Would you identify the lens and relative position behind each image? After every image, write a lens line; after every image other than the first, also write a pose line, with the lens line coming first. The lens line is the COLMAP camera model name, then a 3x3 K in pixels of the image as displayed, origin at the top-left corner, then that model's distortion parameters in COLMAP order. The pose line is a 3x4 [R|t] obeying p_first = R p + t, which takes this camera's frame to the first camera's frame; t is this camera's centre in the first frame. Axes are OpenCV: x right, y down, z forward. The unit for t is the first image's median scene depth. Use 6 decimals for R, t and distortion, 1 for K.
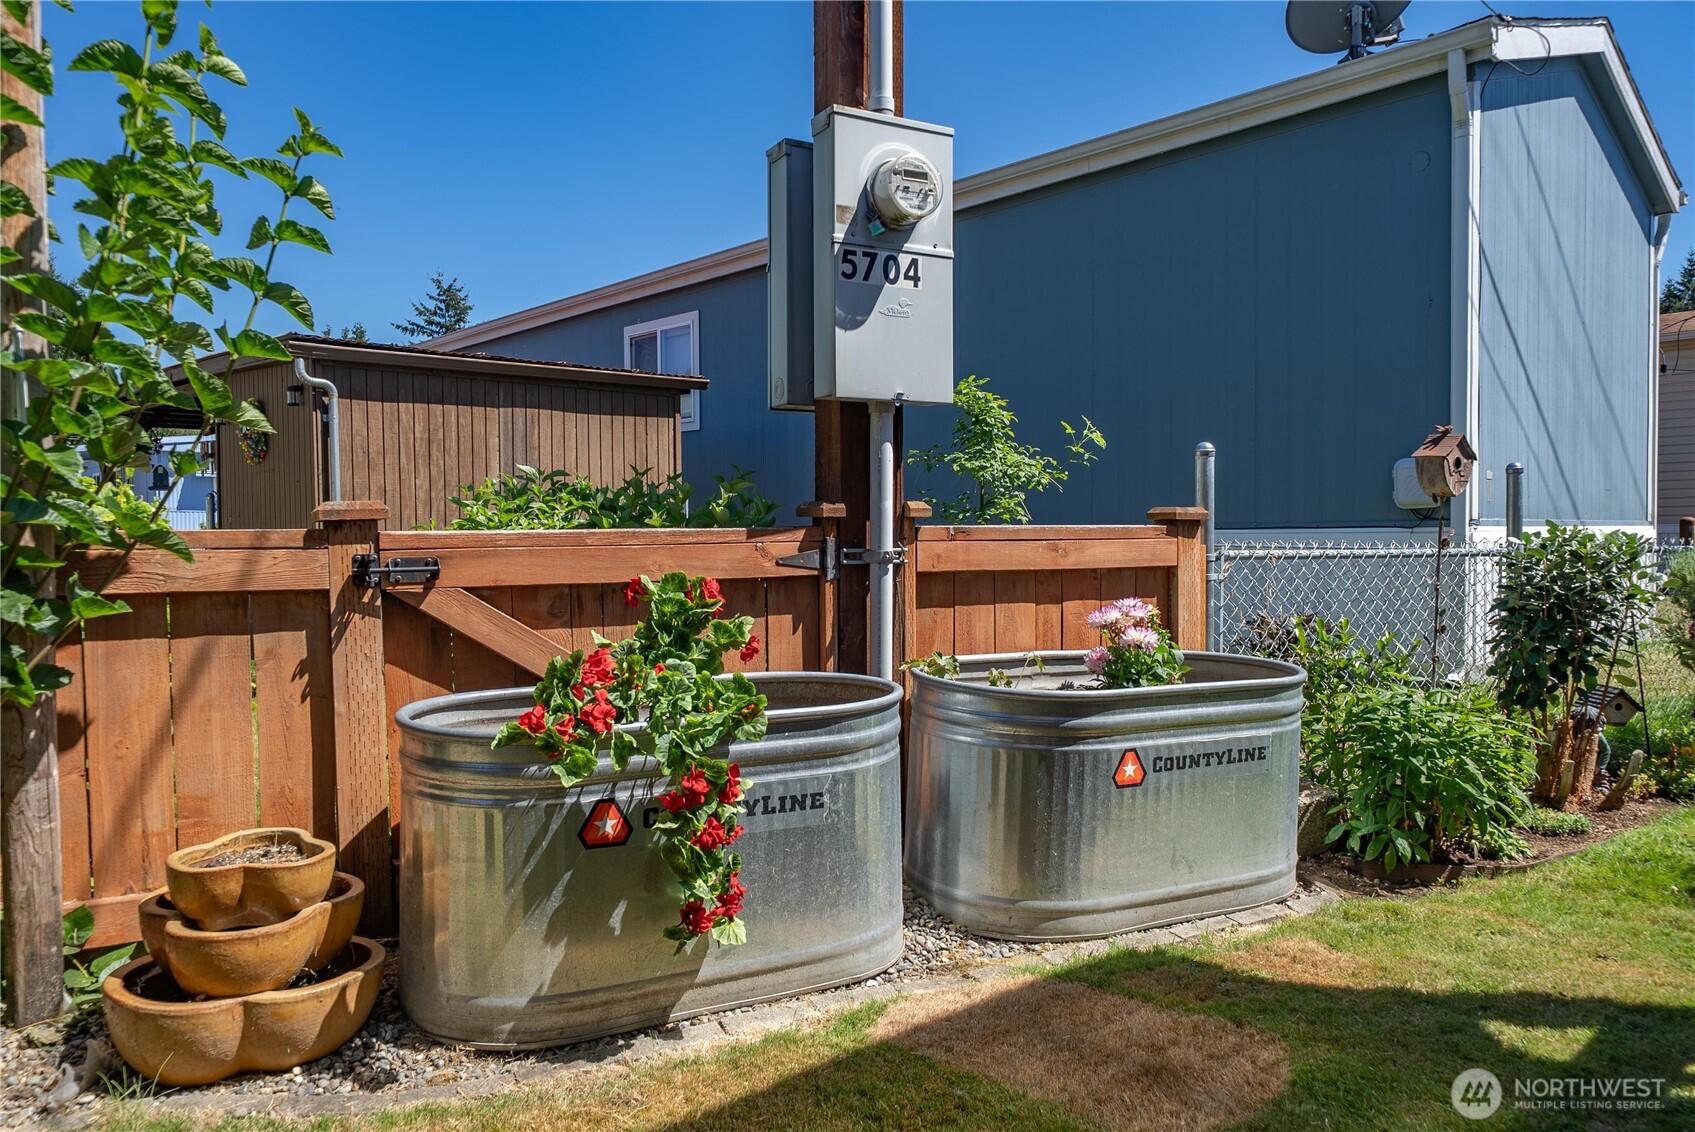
lens RADIAL K [[1141.4, 0, 846.0], [0, 1141.4, 572.6], [0, 0, 1]] dist [-0.001234, 0.003406]
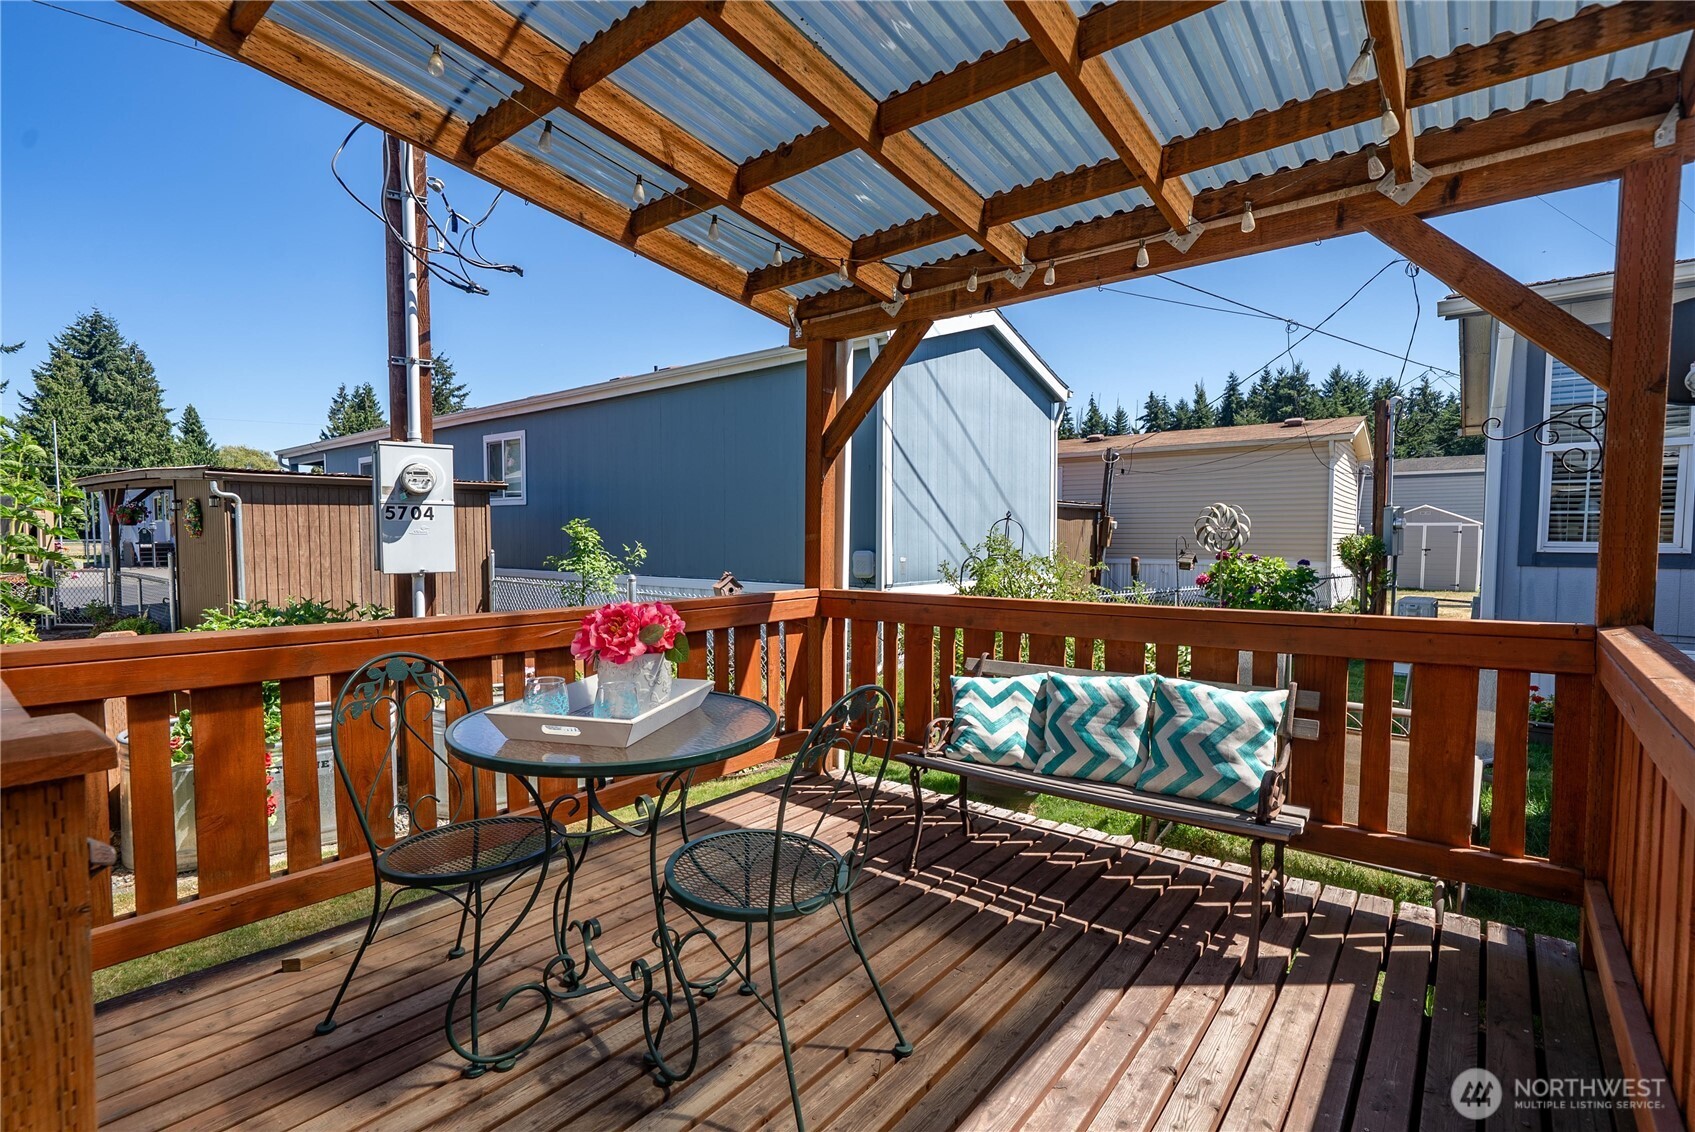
lens RADIAL K [[783.2, 0, 852.4], [0, 783.2, 578.2], [0, 0, 1]] dist [0.001132, 0.000194]
pose [[0.990372, 0.002592, 0.138407, 0.318003], [-0.005465, 0.999777, 0.020380, -0.085624], [-0.138323, -0.020940, 0.990166, -0.288124]]
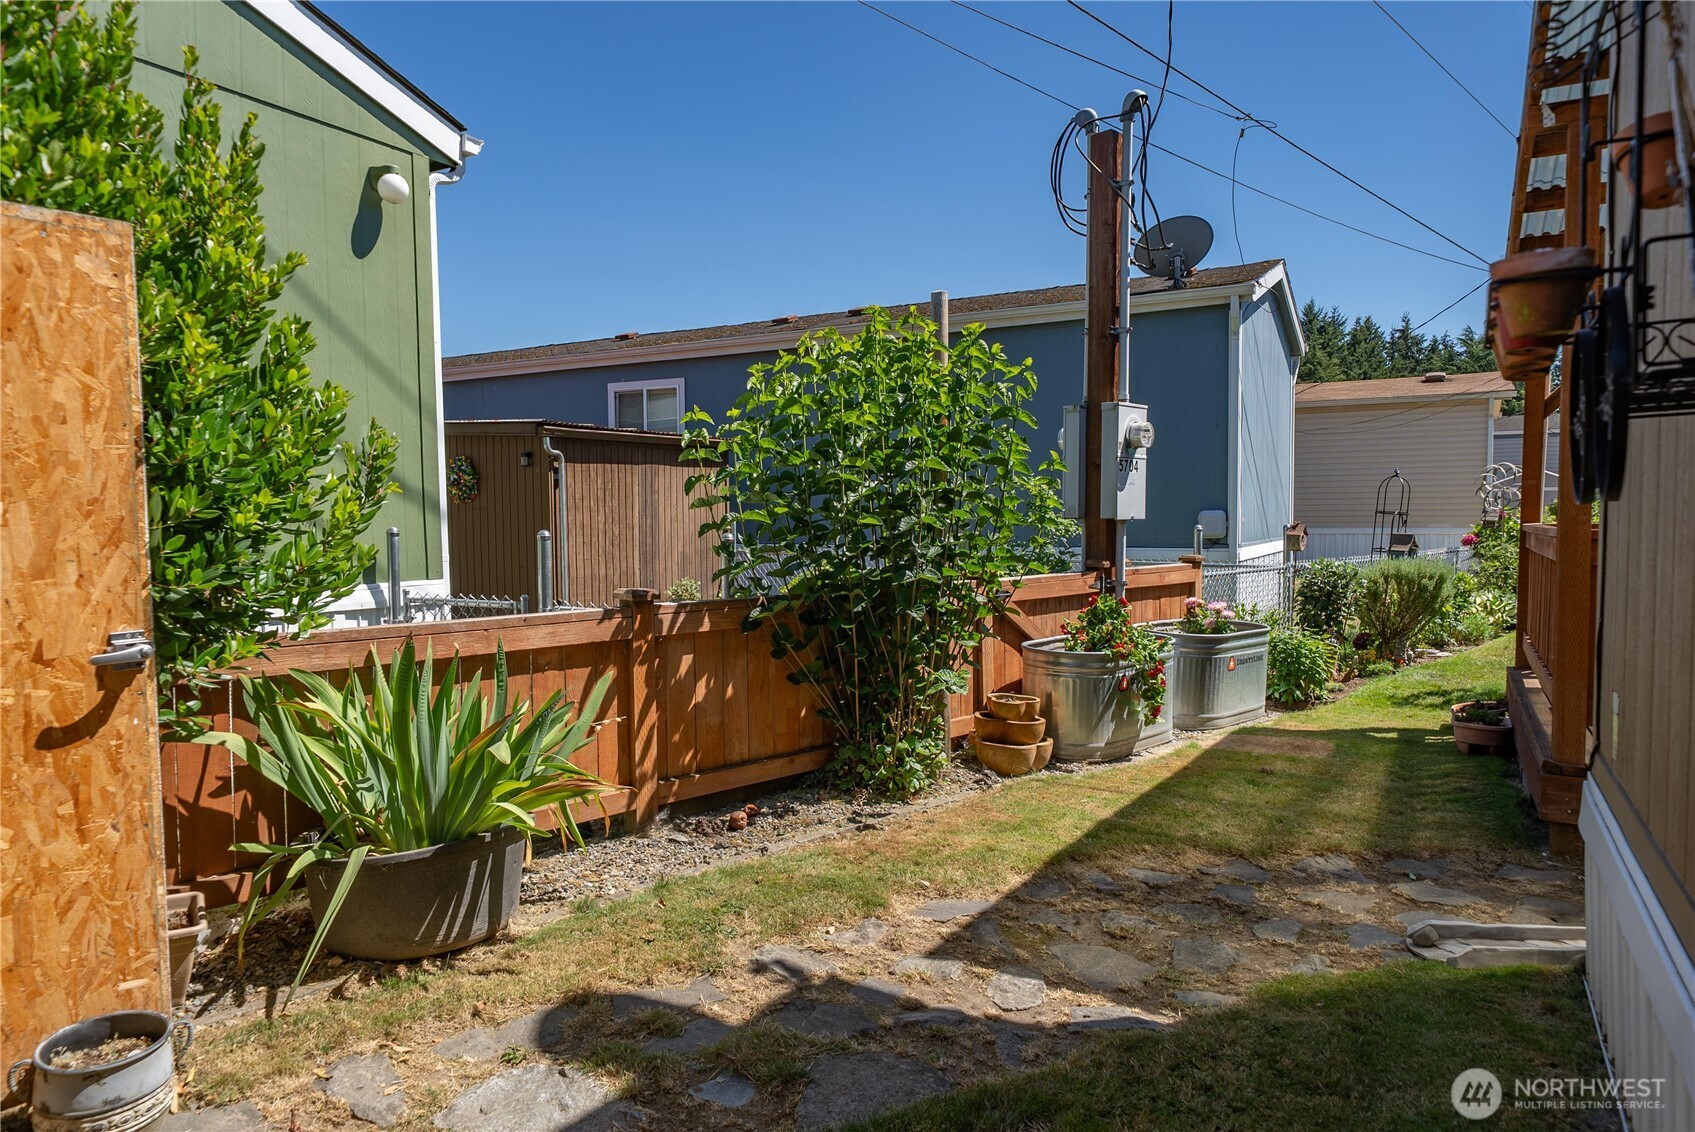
lens RADIAL K [[1078.4, 0, 852.6], [0, 1078.4, 546.6], [0, 0, 1]] dist [-0.001838, -0.000399]
pose [[0.953372, -0.007037, 0.301715, -0.593519], [0.008957, 0.999947, -0.004980, -0.041589], [-0.301664, 0.007450, 0.953385, -0.495306]]
